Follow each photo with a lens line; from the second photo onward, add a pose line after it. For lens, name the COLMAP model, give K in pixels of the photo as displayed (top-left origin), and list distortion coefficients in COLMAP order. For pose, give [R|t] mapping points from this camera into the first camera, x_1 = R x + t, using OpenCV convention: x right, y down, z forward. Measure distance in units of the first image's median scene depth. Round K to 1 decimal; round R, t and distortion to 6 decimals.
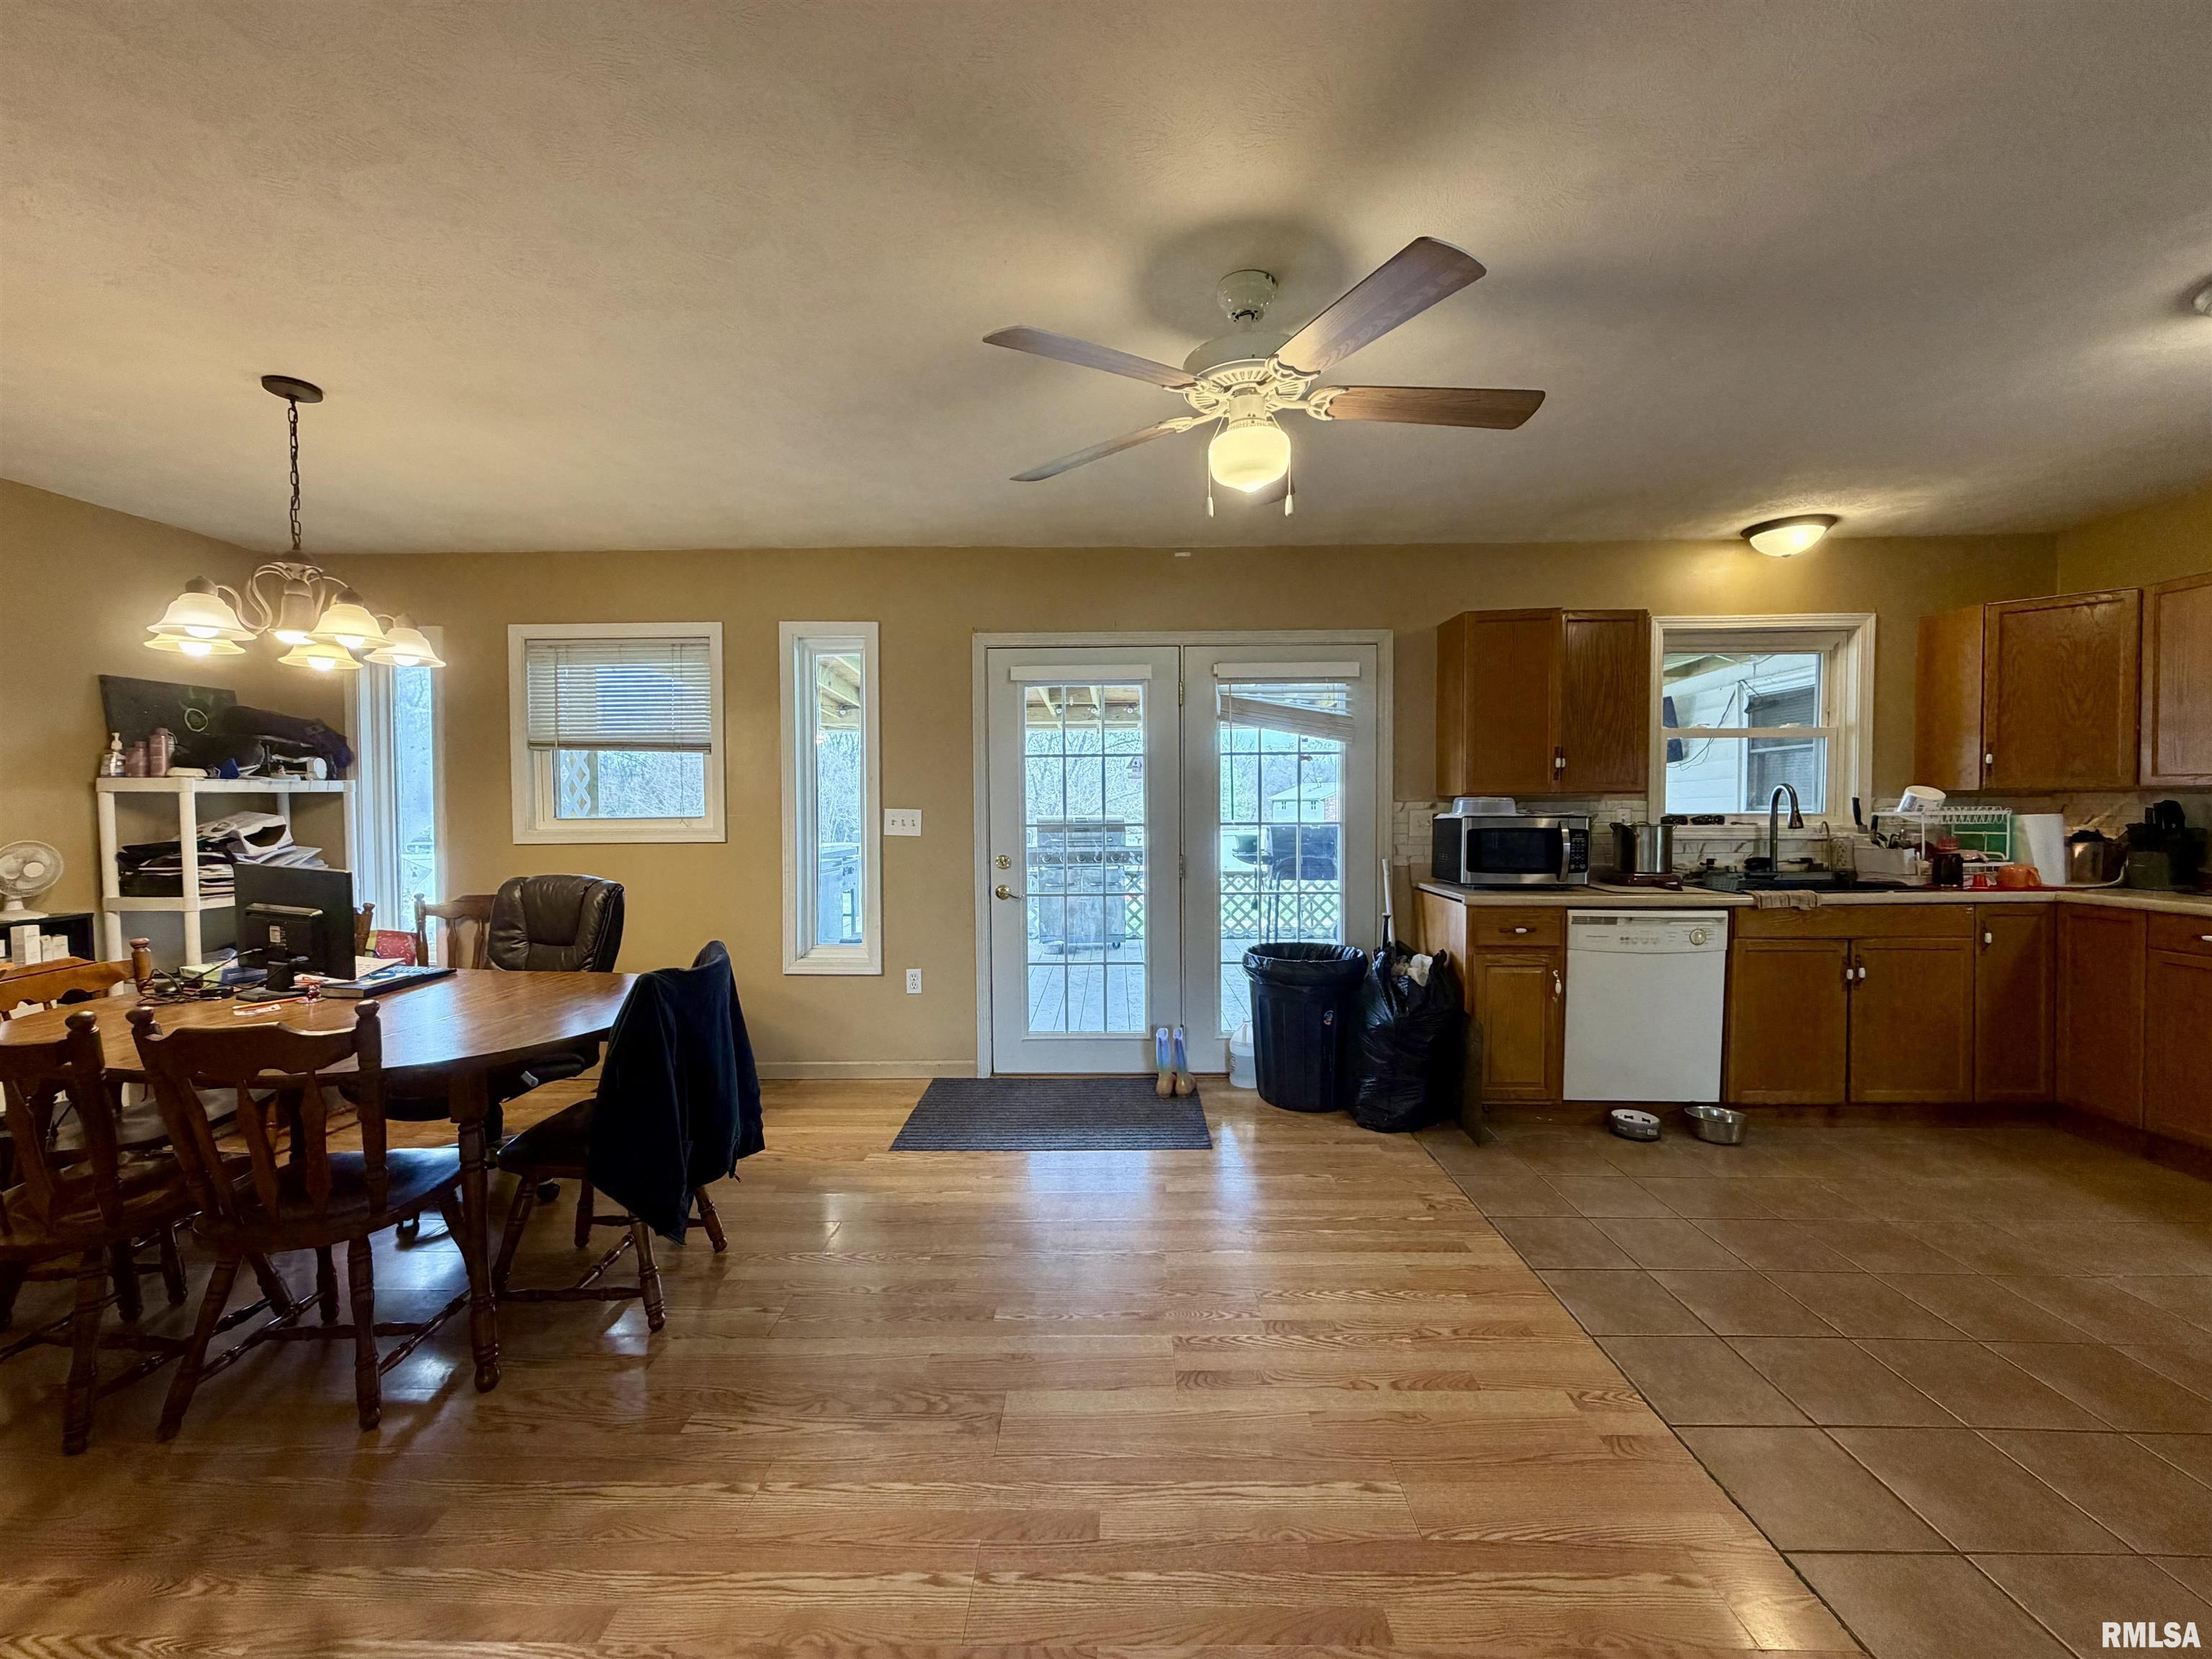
lens RADIAL K [[880.4, 0, 1092.6], [0, 880.4, 828.8], [0, 0, 1]] dist [-0.000508, -0.000303]
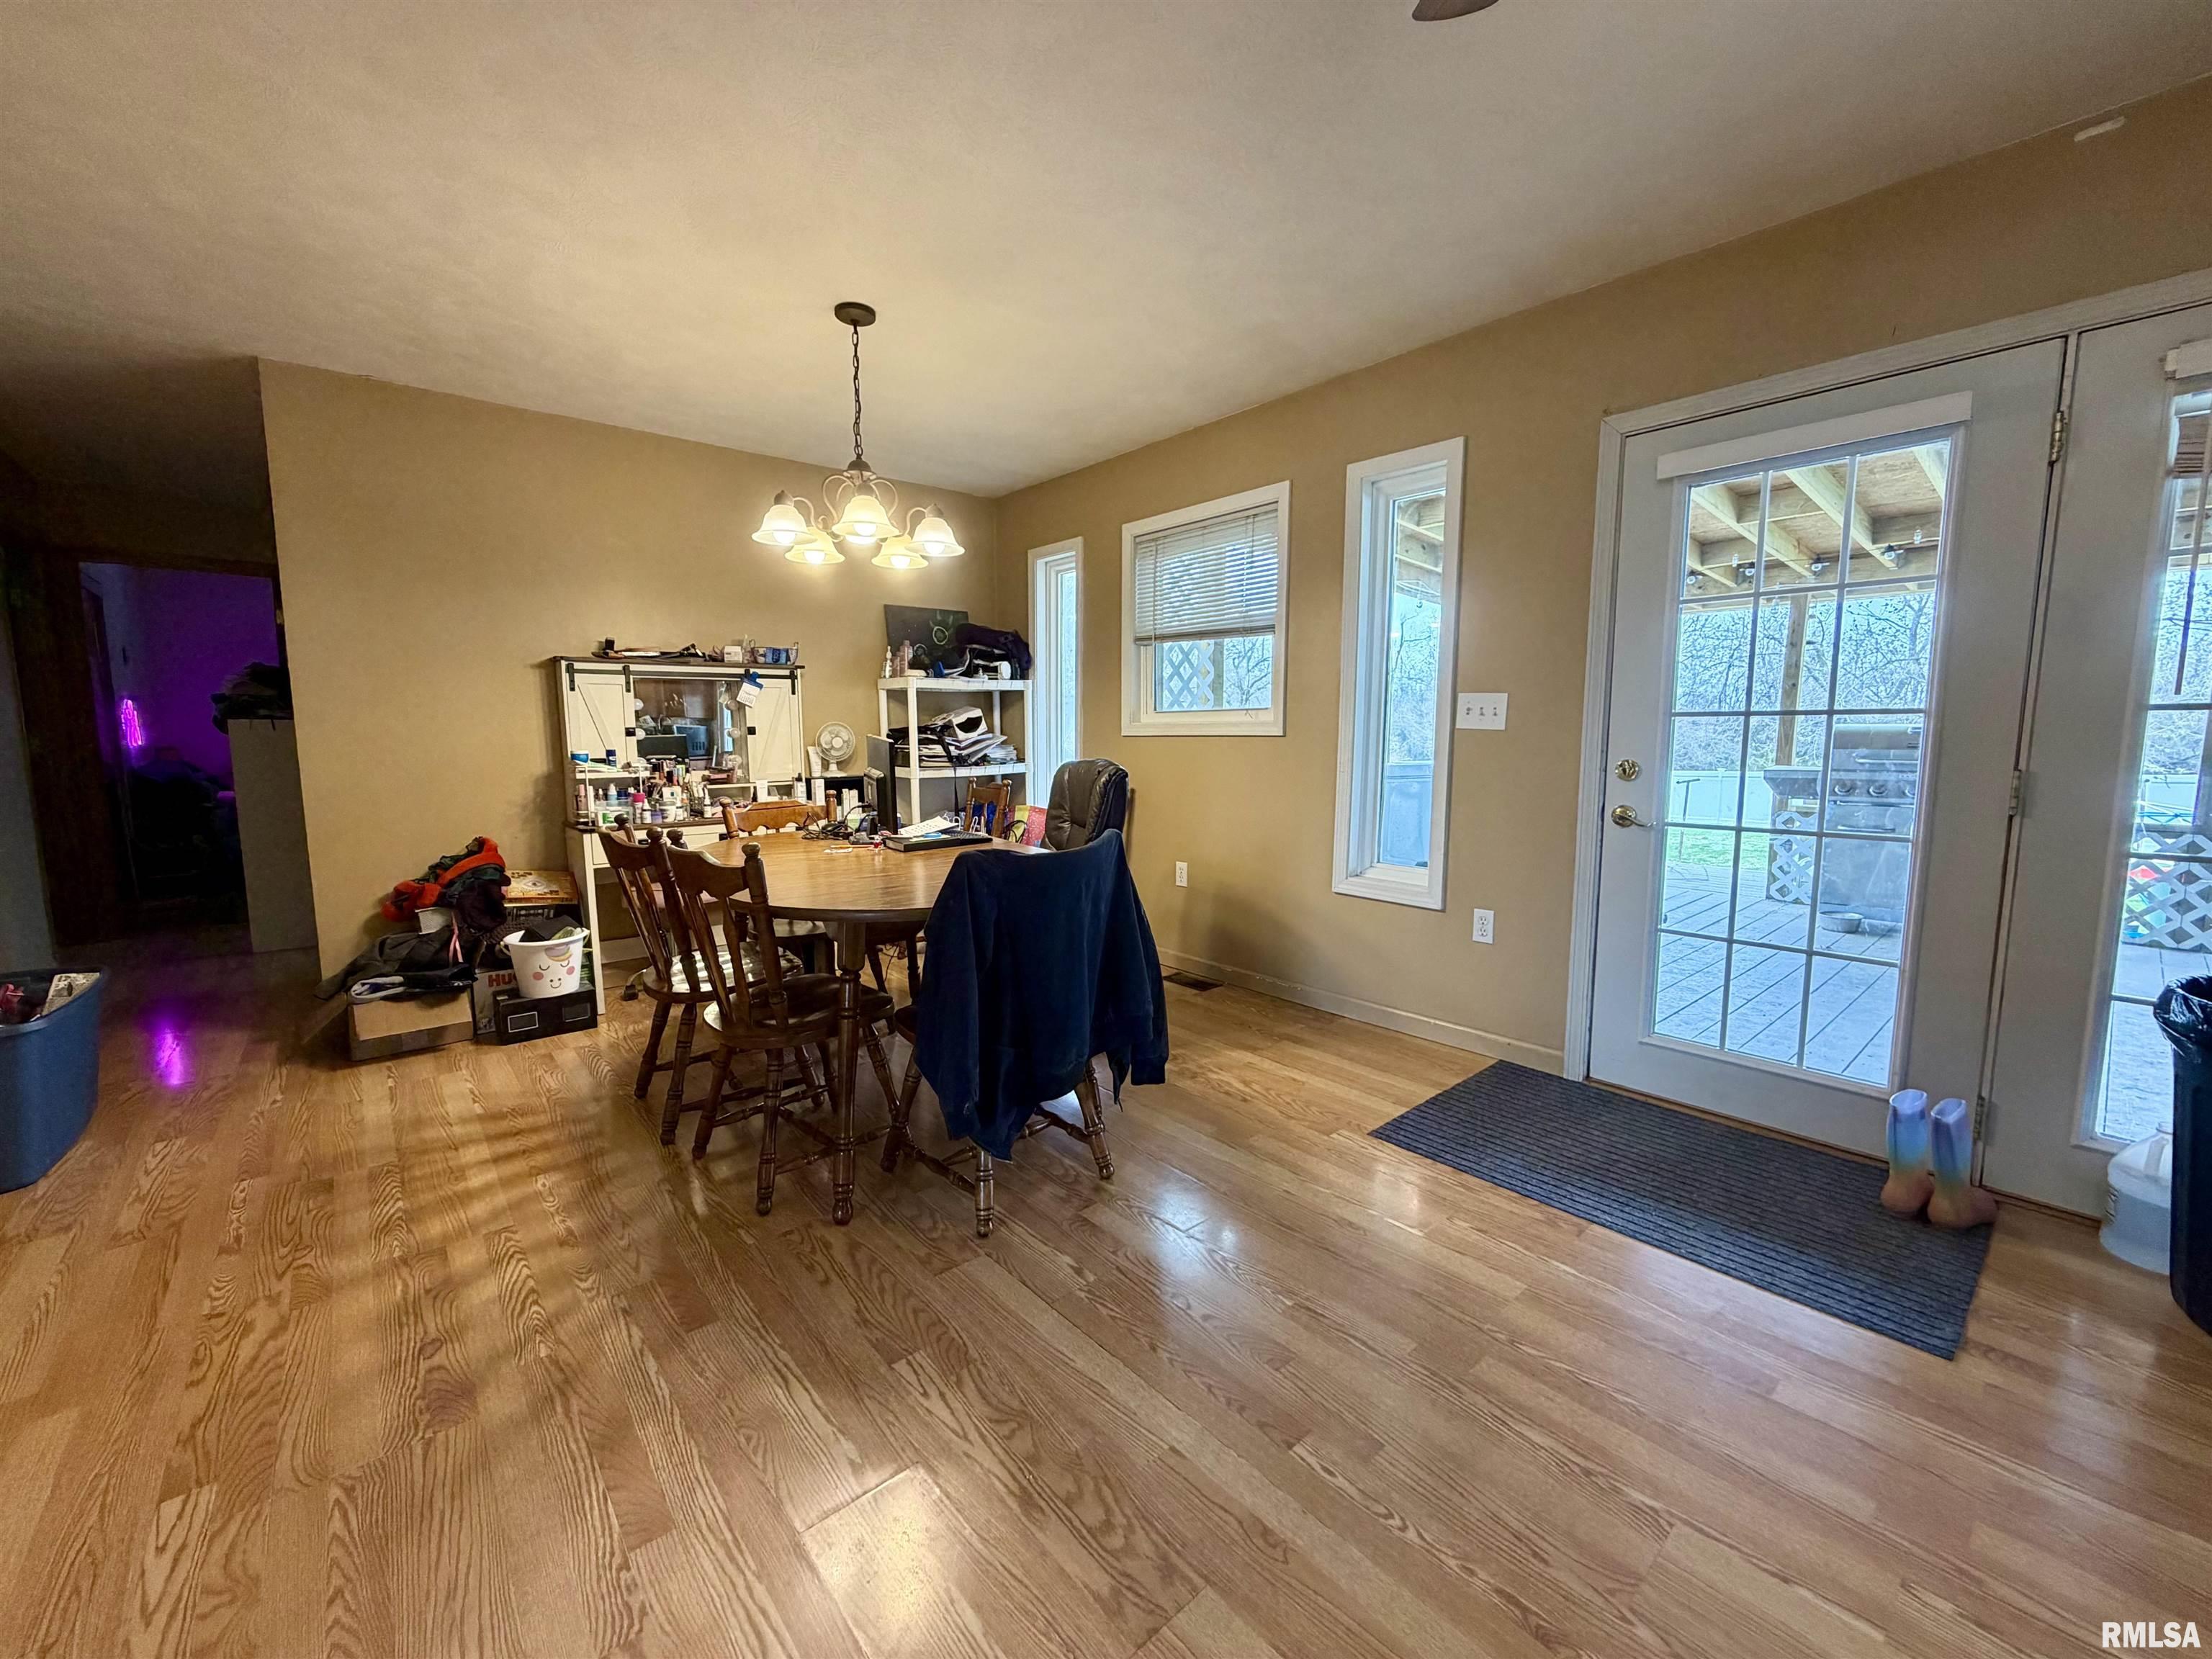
lens RADIAL K [[880.4, 0, 1085.9], [0, 880.4, 826.6], [0, 0, 1]] dist [-0.000508, -0.000303]
pose [[0.666956, 0.088436, -0.739830, 0.132279], [-0.025860, 0.995081, 0.095635, 0.030558], [0.744648, -0.044652, 0.665962, 0.290848]]
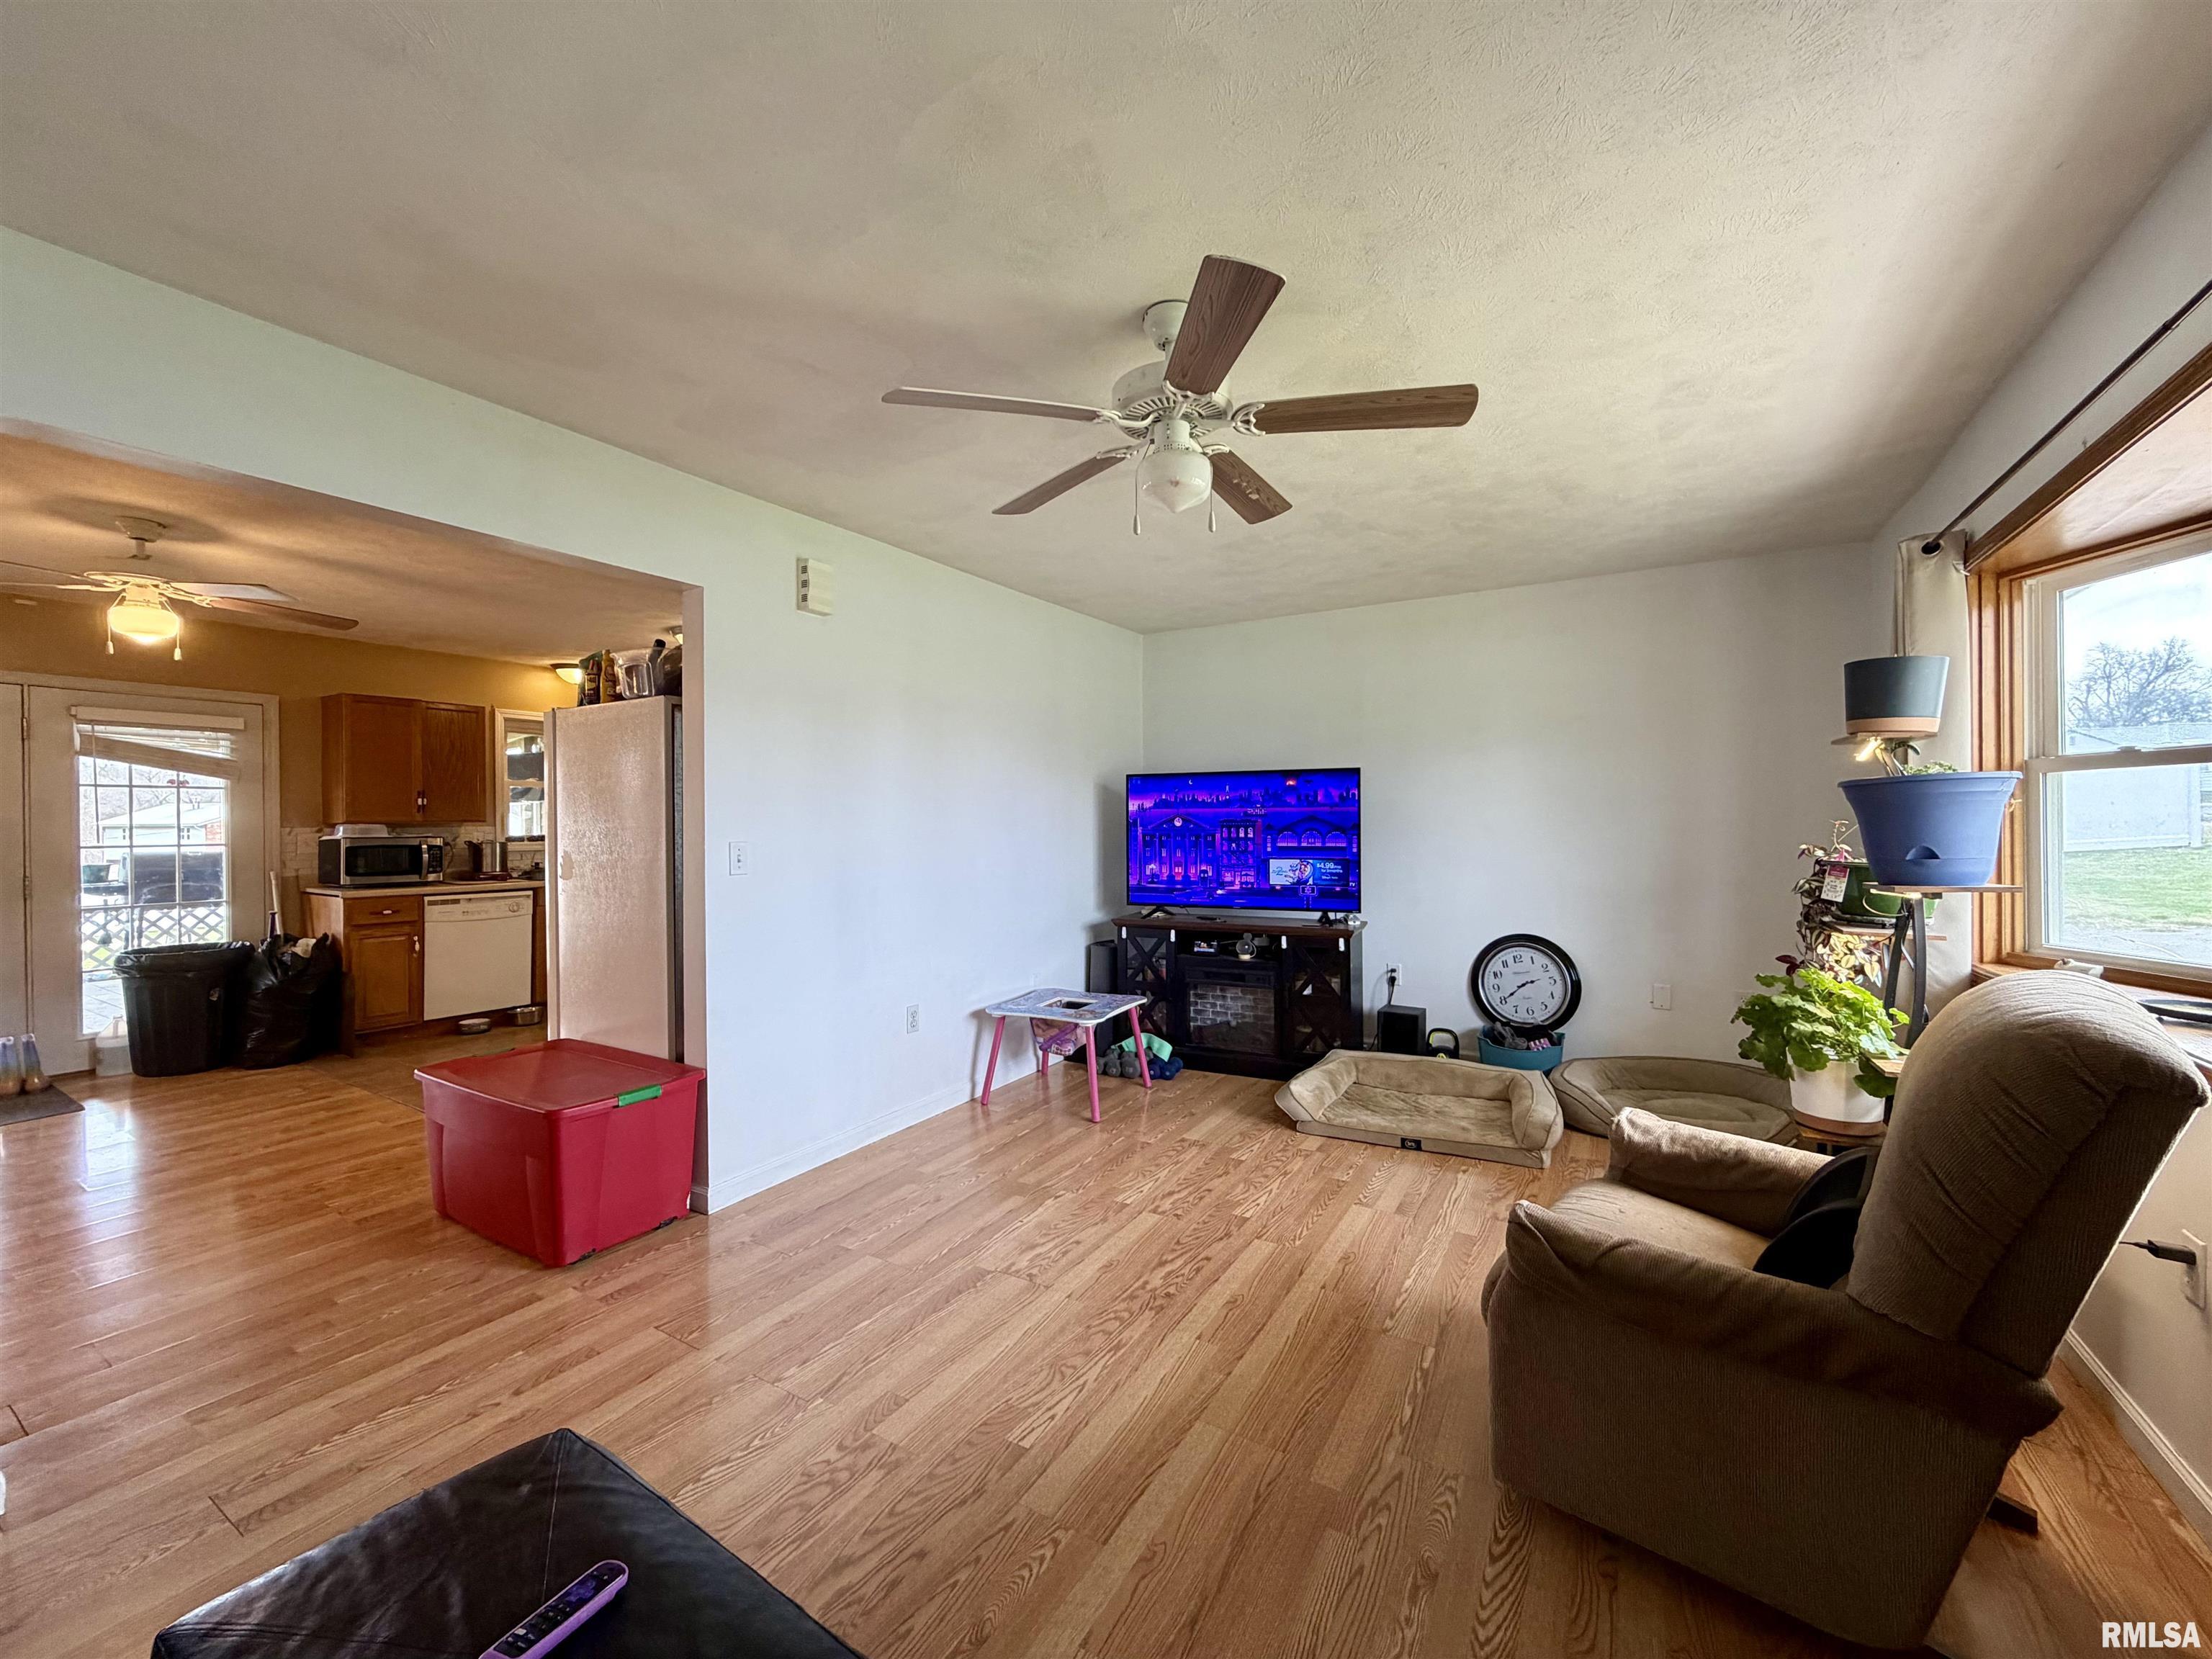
lens RADIAL K [[880.4, 0, 1100.3], [0, 880.4, 831.3], [0, 0, 1]] dist [-0.000508, -0.000303]
pose [[0.496661, -0.003233, 0.867938, -0.198210], [0.026587, 0.999580, -0.011490, 0.023916], [-0.867537, 0.028782, 0.496539, -0.746037]]
